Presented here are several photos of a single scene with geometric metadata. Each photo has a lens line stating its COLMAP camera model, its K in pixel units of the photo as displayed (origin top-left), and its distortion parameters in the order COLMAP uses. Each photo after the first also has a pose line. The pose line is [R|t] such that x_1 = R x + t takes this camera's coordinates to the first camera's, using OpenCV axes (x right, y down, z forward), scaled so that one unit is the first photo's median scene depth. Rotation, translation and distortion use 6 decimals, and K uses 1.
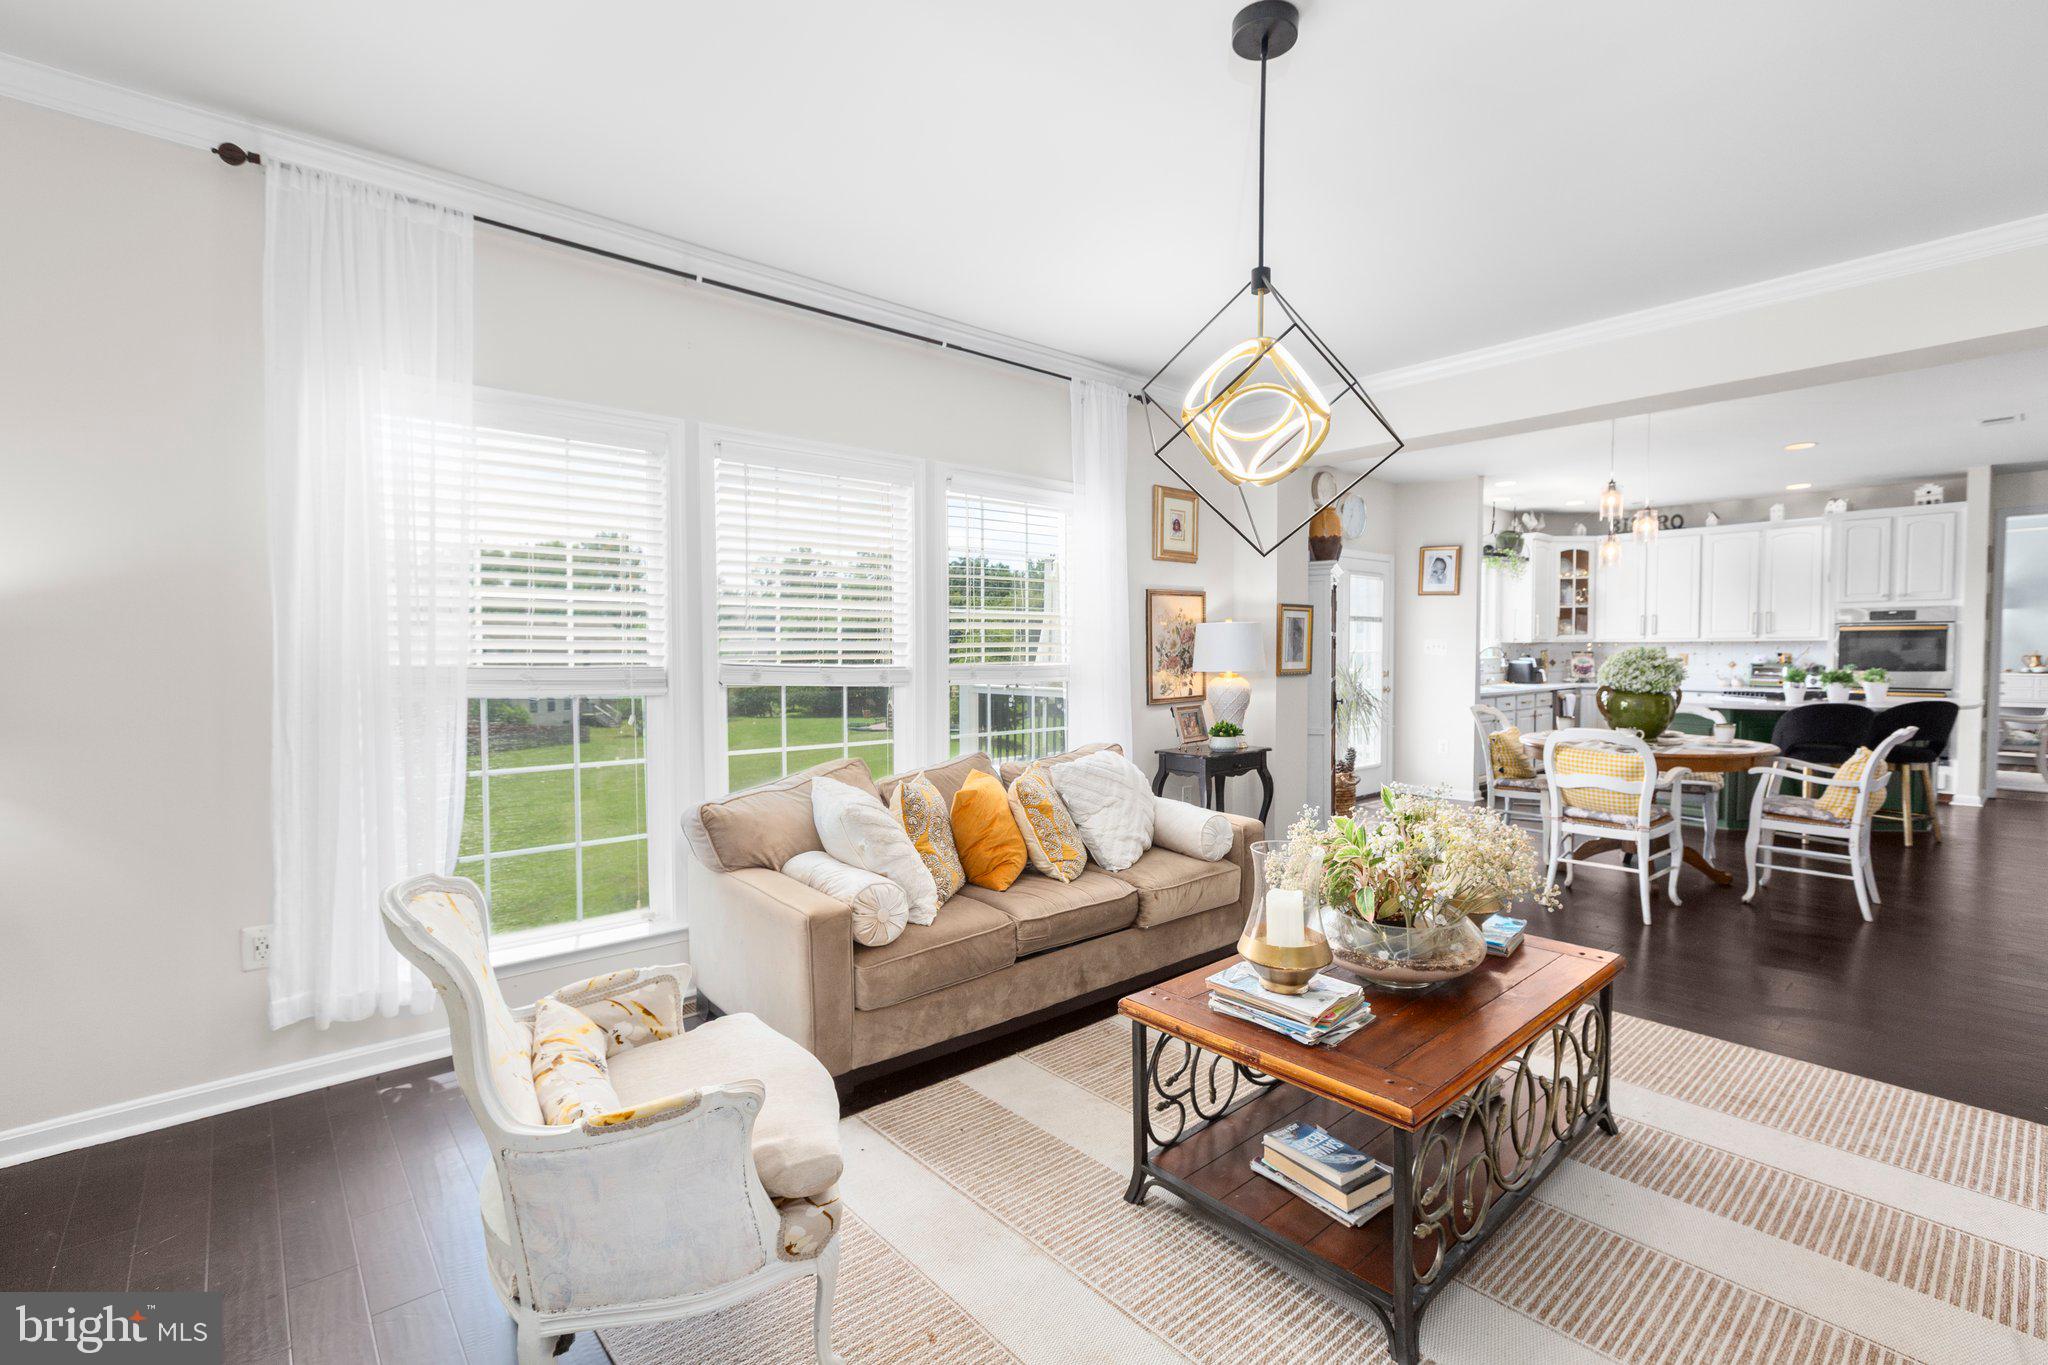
lens RADIAL K [[945.5, 0, 1029.2], [0, 945.5, 688.0], [0, 0, 1]] dist [-0.000541, -0.000261]
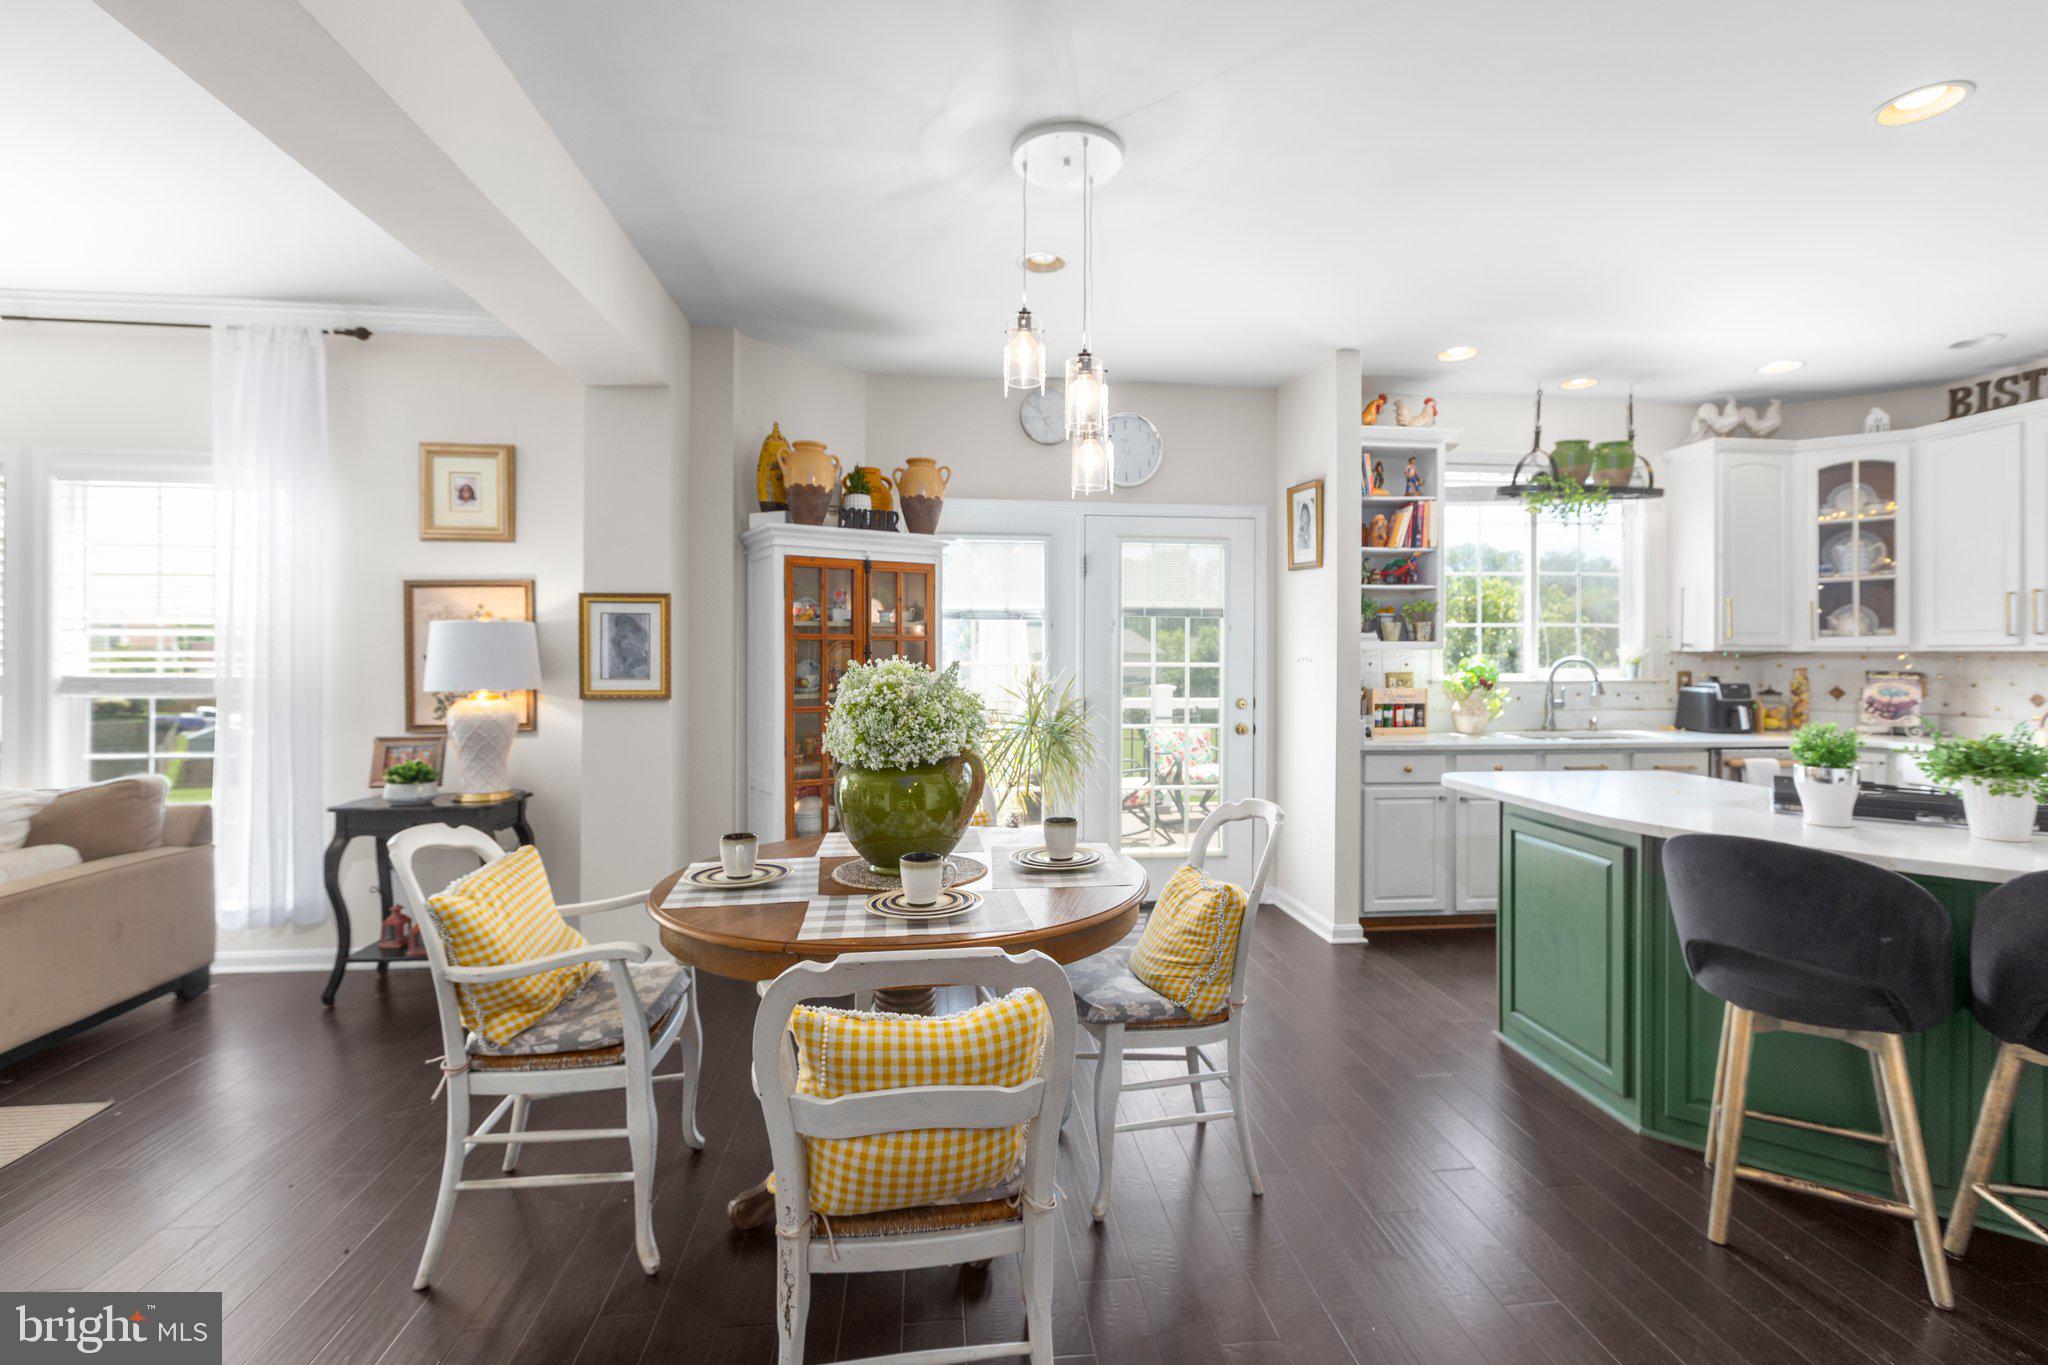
lens RADIAL K [[945.5, 0, 1029.2], [0, 945.5, 688.0], [0, 0, 1]] dist [-0.000541, -0.000261]
pose [[0.810926, 0.024009, -0.584656, 0.528169], [-0.029598, 0.999562, -0.000007, -0.017758], [0.584400, 0.017310, 0.811281, 0.364387]]
